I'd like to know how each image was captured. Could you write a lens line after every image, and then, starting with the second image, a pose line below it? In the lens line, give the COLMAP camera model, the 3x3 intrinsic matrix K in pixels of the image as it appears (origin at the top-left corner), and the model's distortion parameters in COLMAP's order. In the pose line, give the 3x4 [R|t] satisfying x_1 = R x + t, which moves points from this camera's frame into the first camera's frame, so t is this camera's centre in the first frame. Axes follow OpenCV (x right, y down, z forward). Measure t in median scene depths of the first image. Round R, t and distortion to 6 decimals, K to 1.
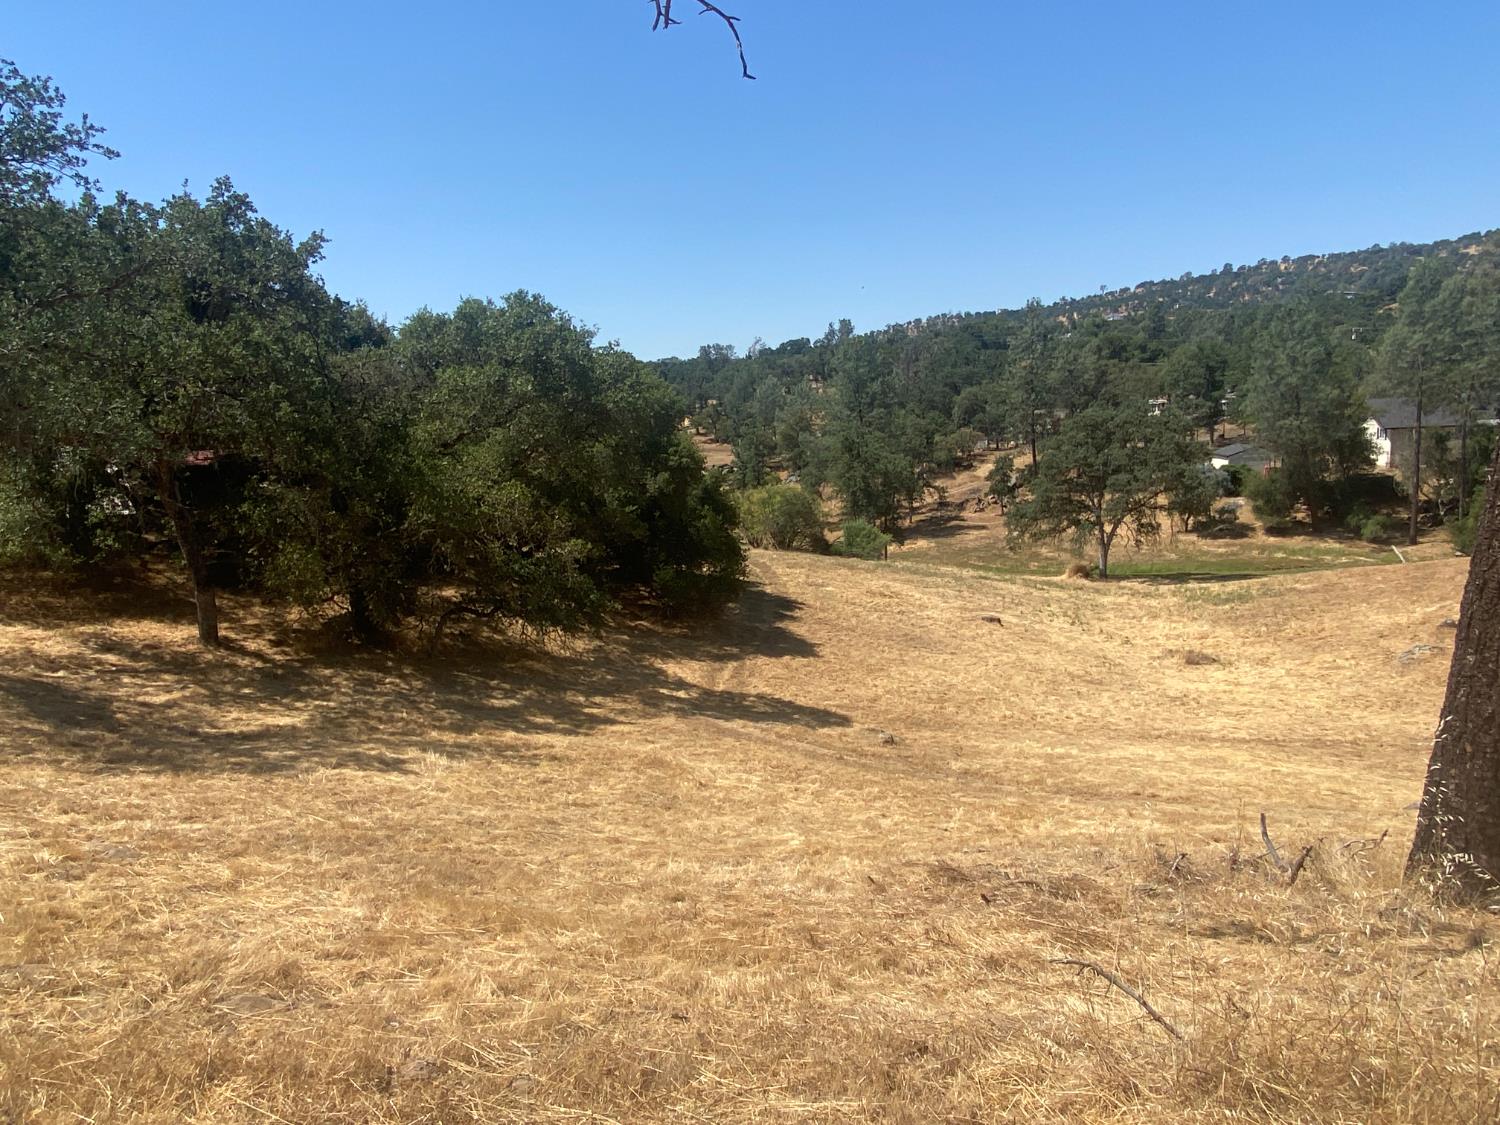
lens RADIAL K [[974.1, 0, 744.2], [0, 974.1, 553.3], [0, 0, 1]] dist [0.088233, -0.124532]
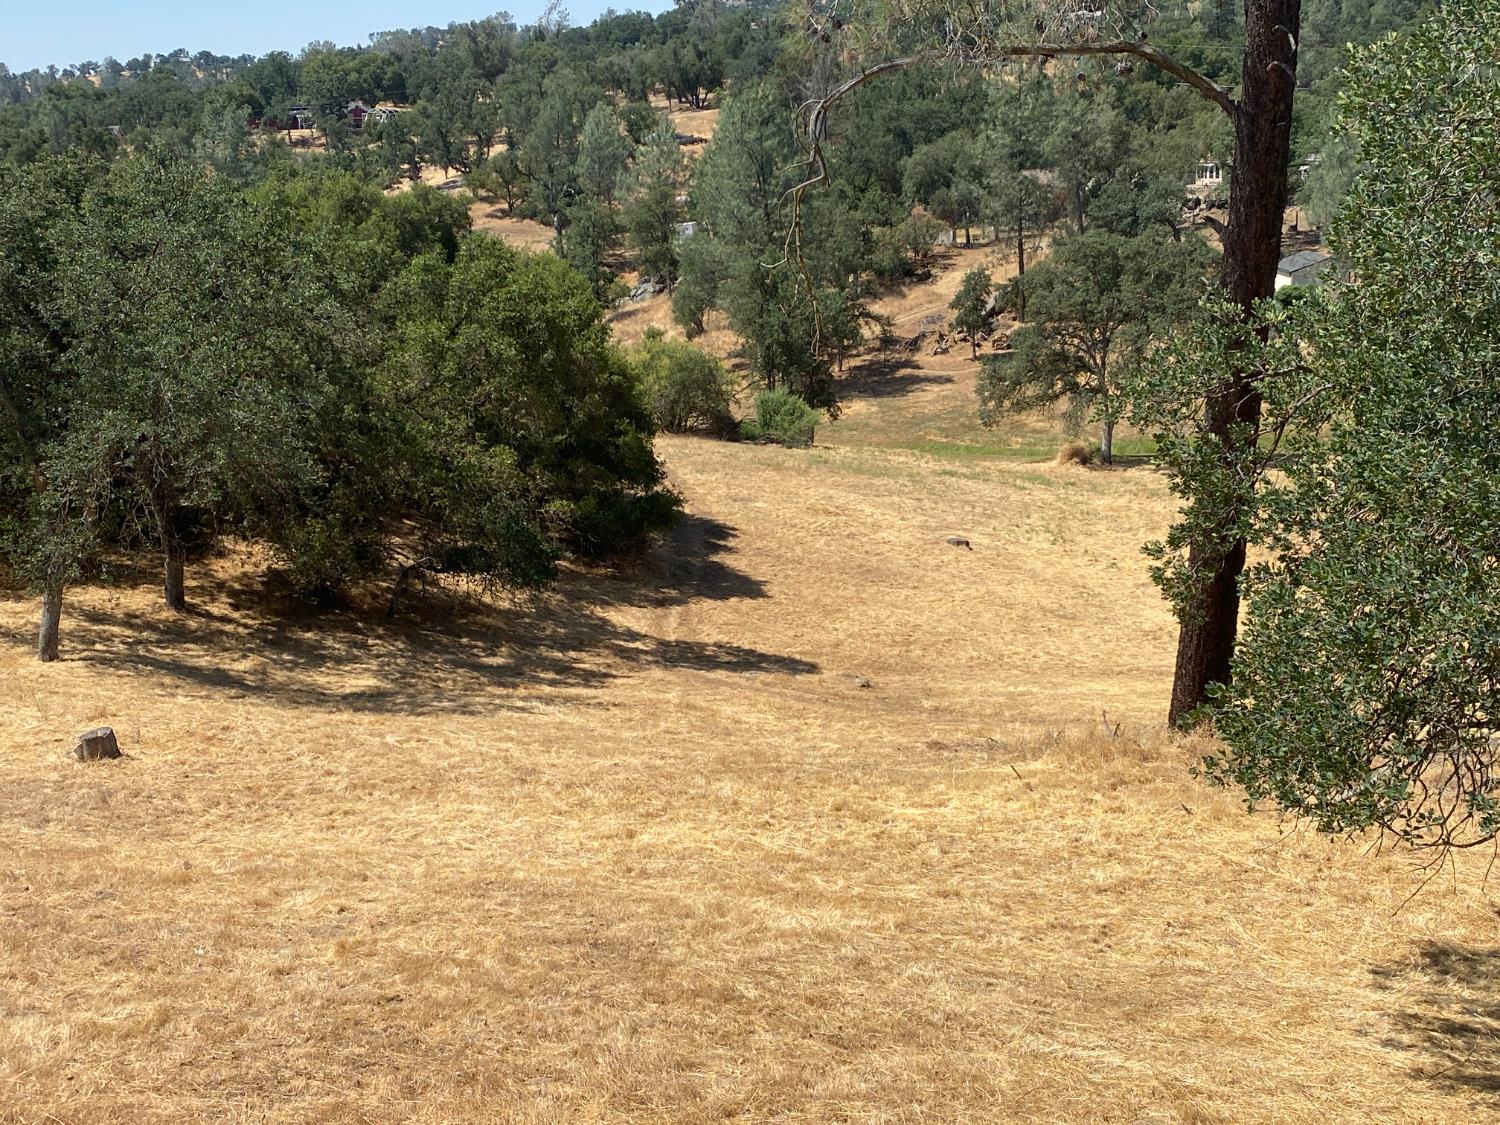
lens RADIAL K [[1717.2, 0, 750.0], [0, 1717.2, 562.5], [0, 0, 1]] dist [0.188225, -0.598488]
pose [[0.991751, -0.023890, 0.125937, -0.100932], [0.010294, 0.994150, 0.107520, -0.069466], [-0.127769, -0.105337, 0.986194, -0.395562]]
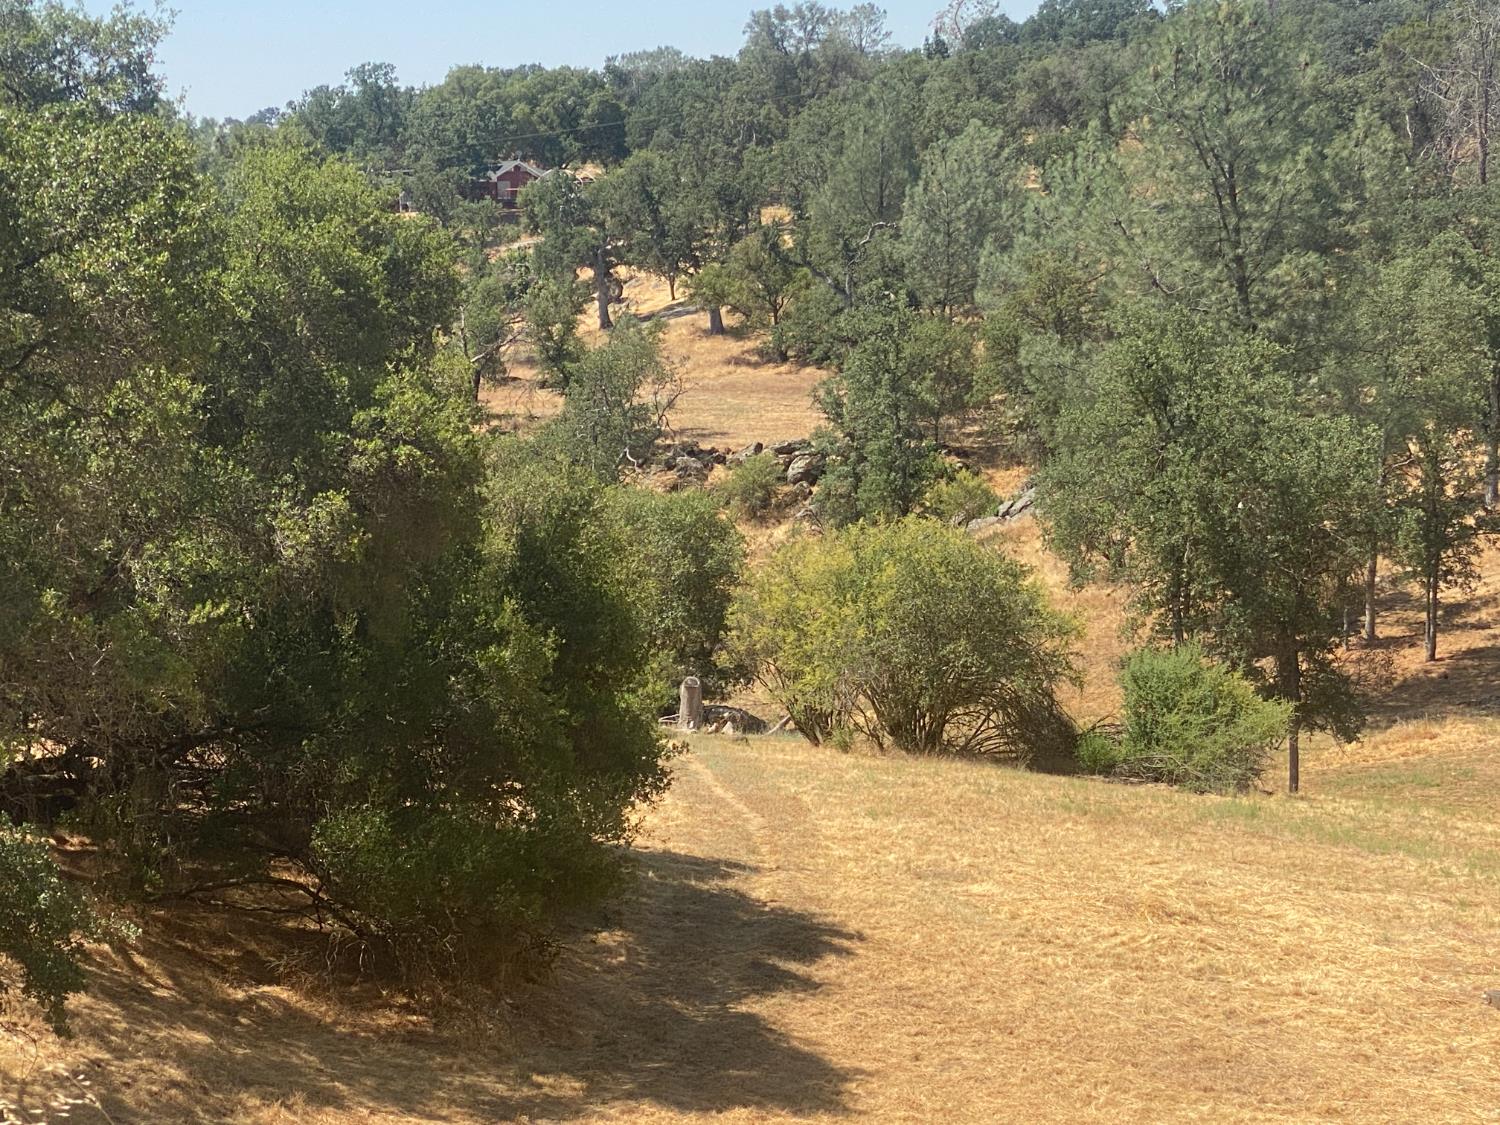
lens RADIAL K [[3619.2, 0, 750.0], [0, 3619.2, 562.5], [0, 0, 1]] dist [0.059941, 0.658977]
pose [[0.998619, 0.006967, -0.052074, 0.076173], [-0.009863, 0.998406, -0.055576, 0.000257], [0.051604, 0.056013, 0.997096, -0.083930]]
